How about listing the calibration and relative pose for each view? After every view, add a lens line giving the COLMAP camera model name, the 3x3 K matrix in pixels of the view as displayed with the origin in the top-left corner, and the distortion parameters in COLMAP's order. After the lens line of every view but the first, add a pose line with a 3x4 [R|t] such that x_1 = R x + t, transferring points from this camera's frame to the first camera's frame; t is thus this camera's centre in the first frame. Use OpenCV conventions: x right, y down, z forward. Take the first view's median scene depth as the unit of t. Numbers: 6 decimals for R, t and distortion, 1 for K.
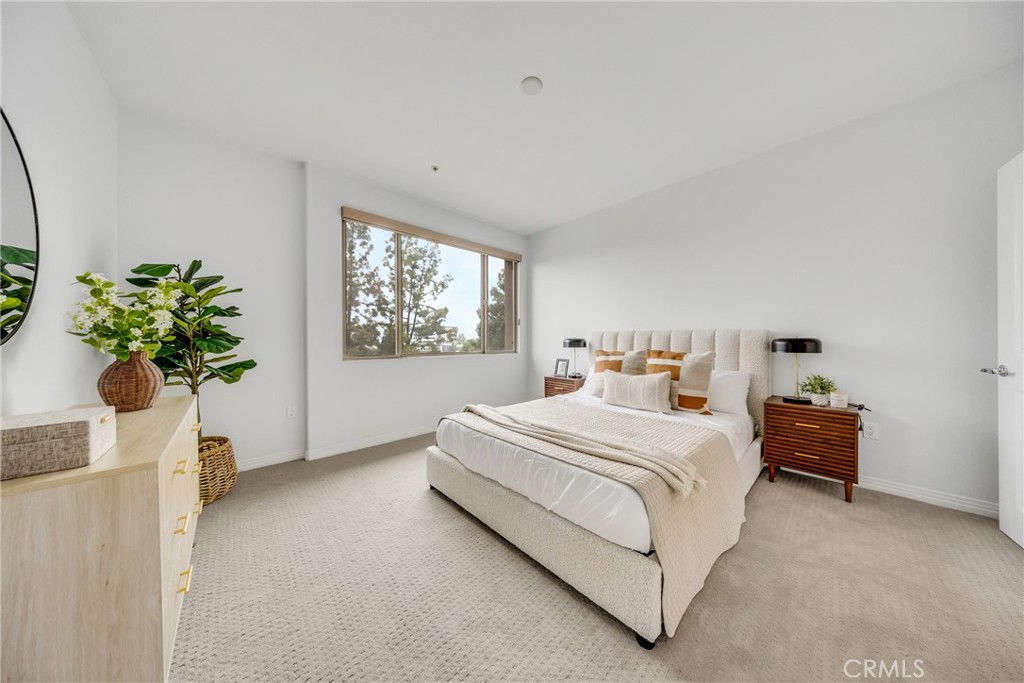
lens RADIAL K [[307.9, 0, 512.4], [0, 307.9, 338.7], [0, 0, 1]] dist [-0.001914, -0.000159]
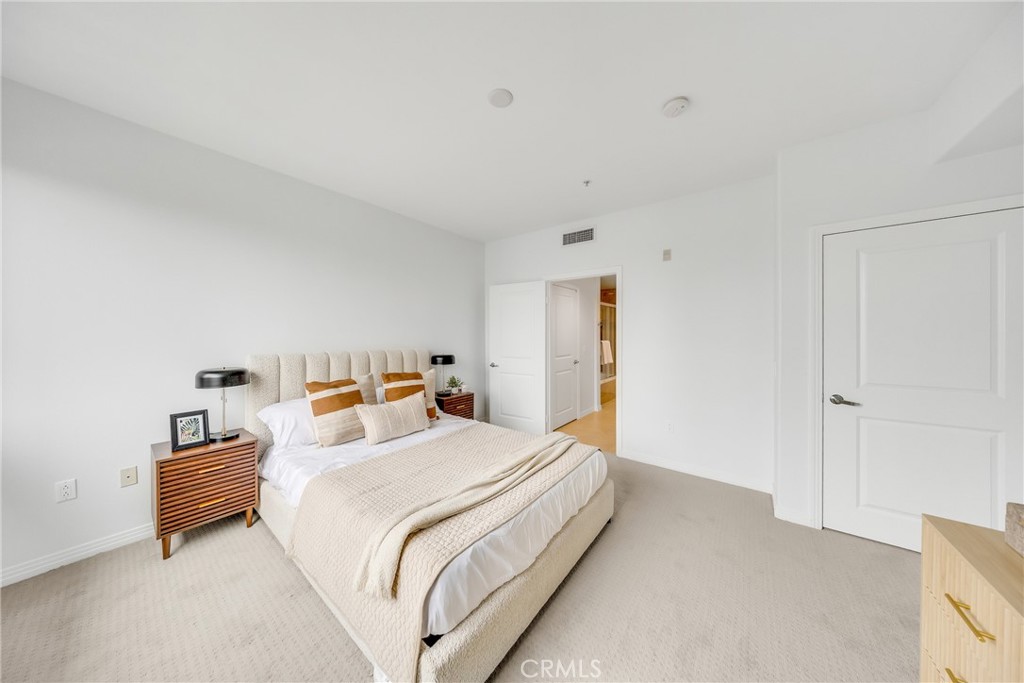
lens RADIAL K [[307.9, 0, 512.4], [0, 307.9, 338.7], [0, 0, 1]] dist [-0.001914, -0.000159]
pose [[-0.169565, 0.001120, 0.985518, -0.630883], [0.004944, 0.999988, -0.000286, -0.075782], [-0.985507, 0.004824, -0.169568, 0.902002]]
